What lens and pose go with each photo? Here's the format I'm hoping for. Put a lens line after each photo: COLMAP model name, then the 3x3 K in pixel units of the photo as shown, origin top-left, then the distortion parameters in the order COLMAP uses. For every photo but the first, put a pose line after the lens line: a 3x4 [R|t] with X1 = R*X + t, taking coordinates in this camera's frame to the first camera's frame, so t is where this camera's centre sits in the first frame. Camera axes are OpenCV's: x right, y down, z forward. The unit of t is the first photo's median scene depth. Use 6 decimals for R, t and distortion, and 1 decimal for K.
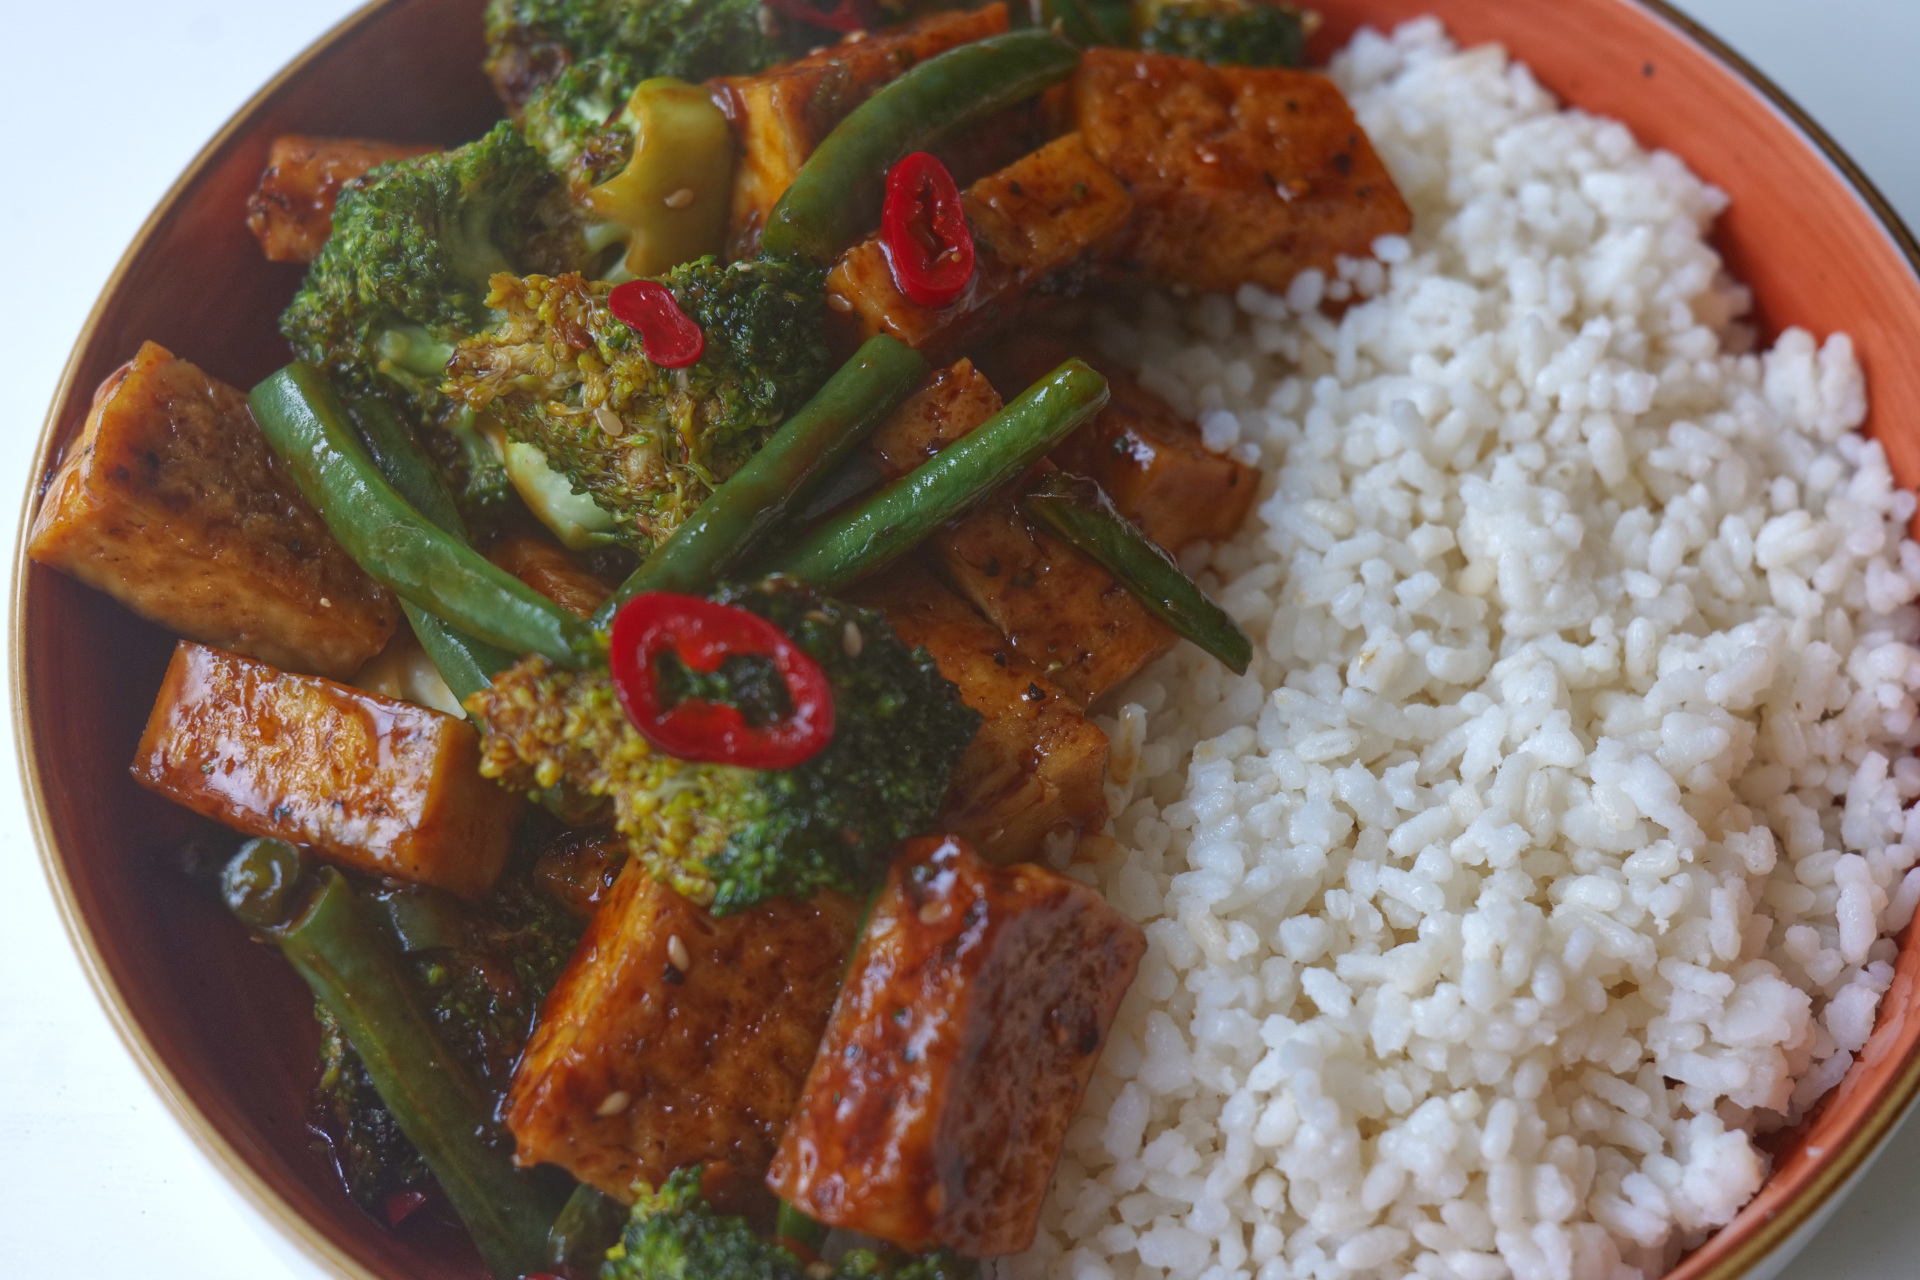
lens RADIAL K [[3293.4, 0, 956.0], [0, 3293.4, 646.3], [0, 0, 1]] dist [-0.025833, 0.000000]
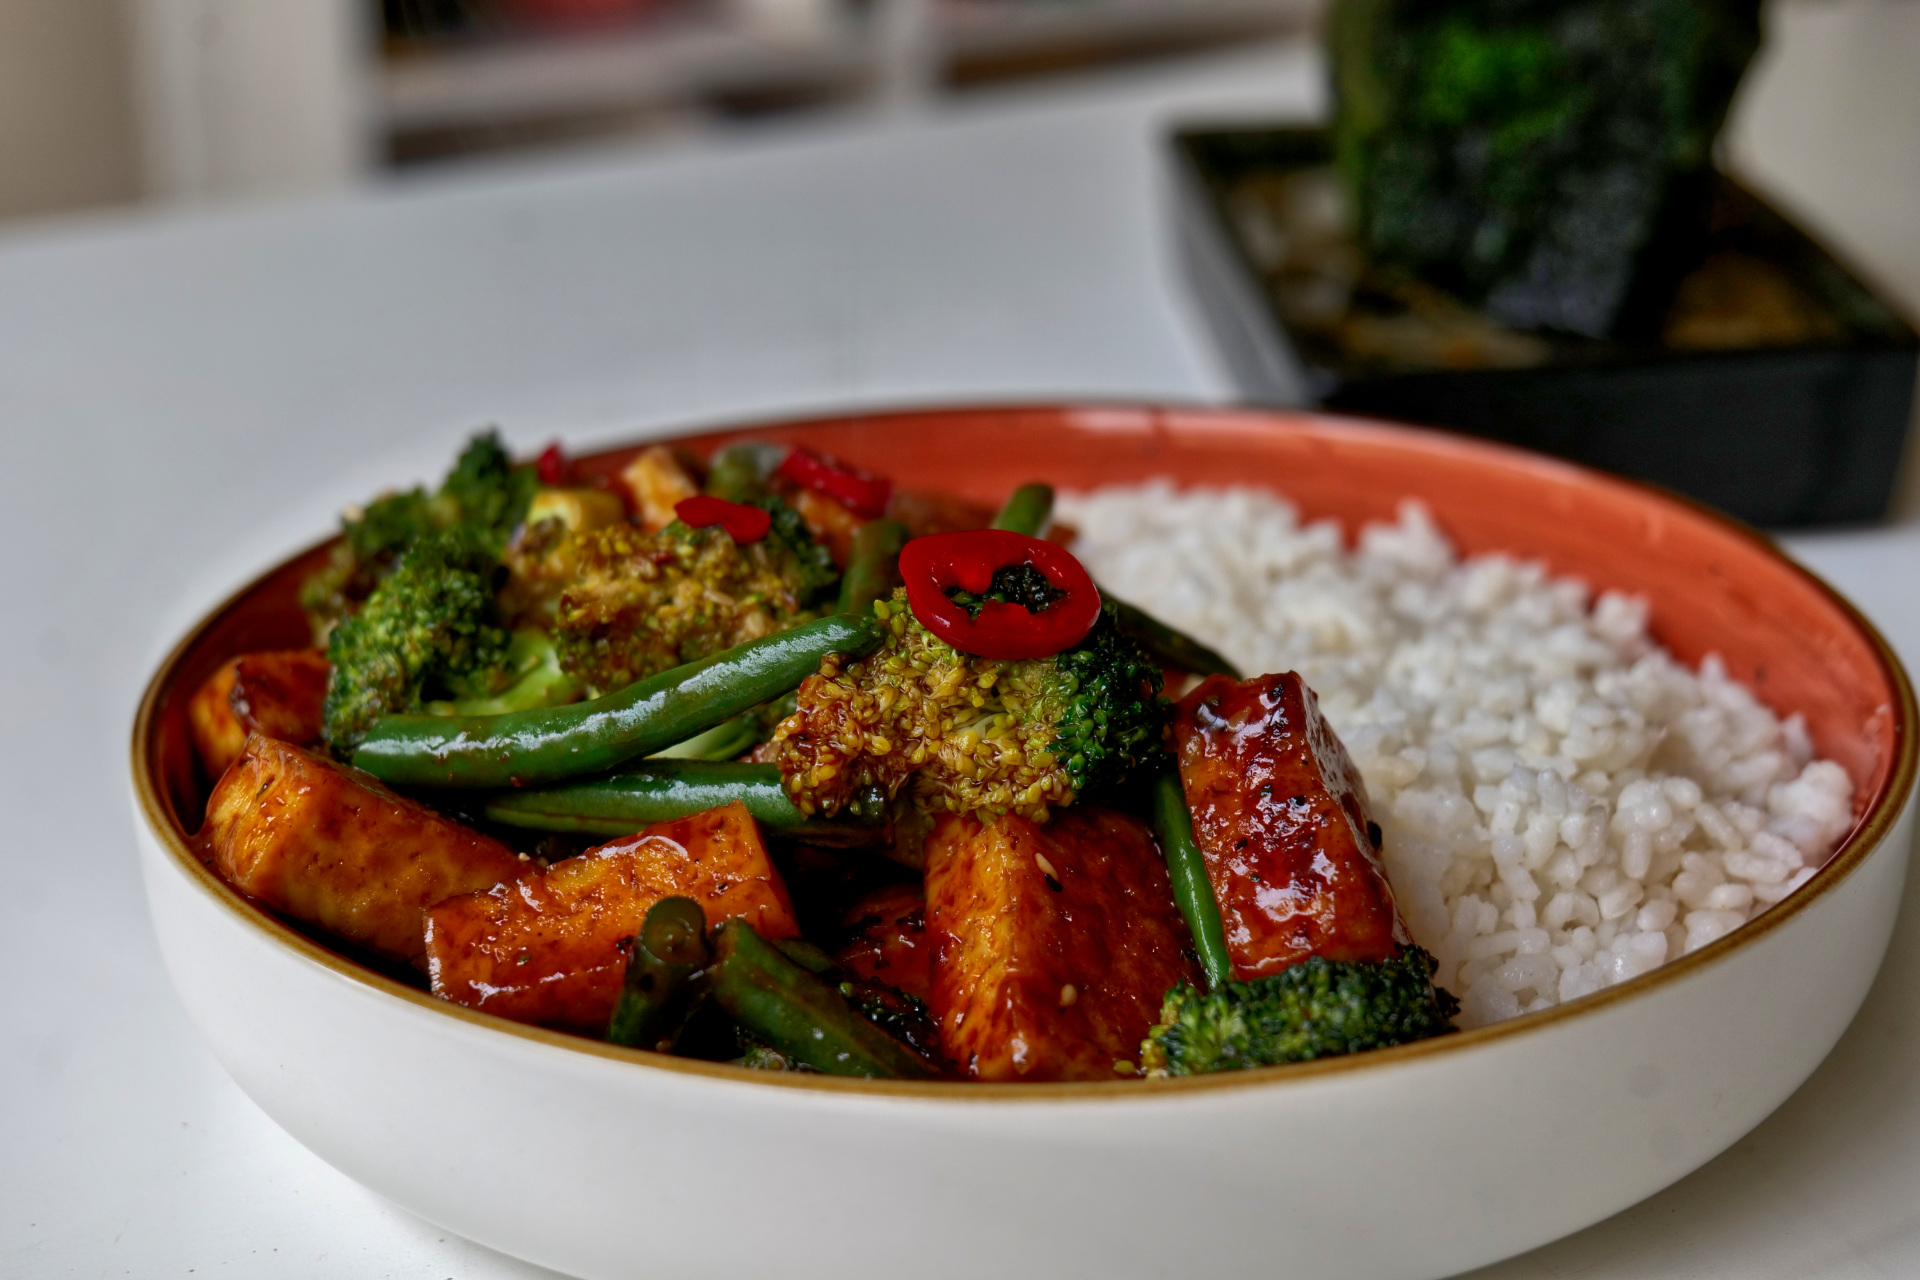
lens RADIAL K [[3293.4, 0, 957.2], [0, 3293.4, 635.5], [0, 0, 1]] dist [-0.025833, 0.000000]
pose [[0.821487, -0.228416, 0.522481, -0.620399], [0.491309, 0.748604, -0.445205, 0.475751], [-0.289440, 0.622429, 0.727191, 0.159498]]
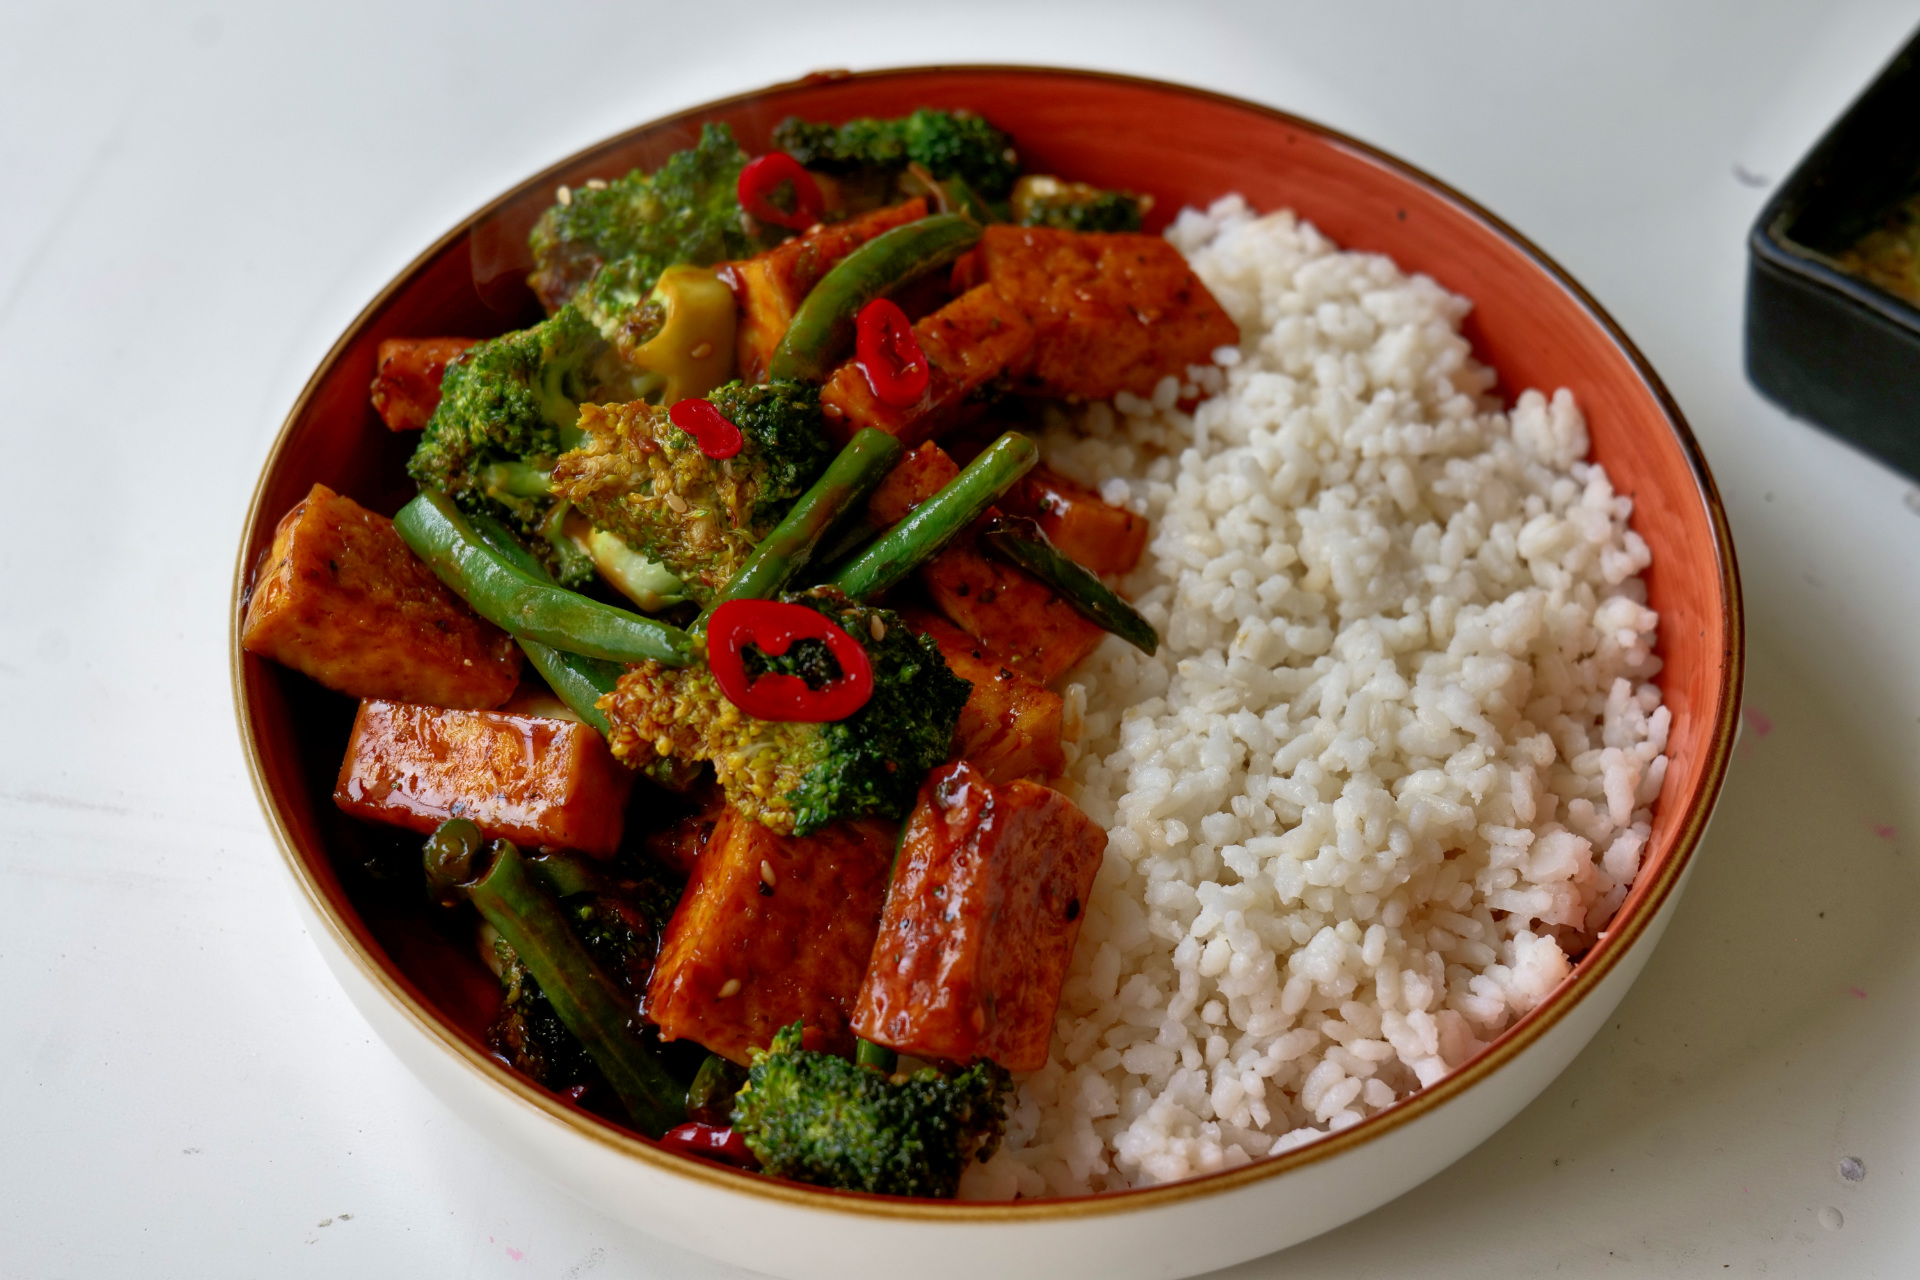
lens RADIAL K [[3293.4, 0, 961.5], [0, 3293.4, 642.6], [0, 0, 1]] dist [-0.025833, 0.000000]
pose [[0.994246, -0.086258, 0.063509, -0.078029], [0.092715, 0.989933, -0.106946, 0.142960], [-0.053645, 0.112219, 0.992234, -0.345484]]
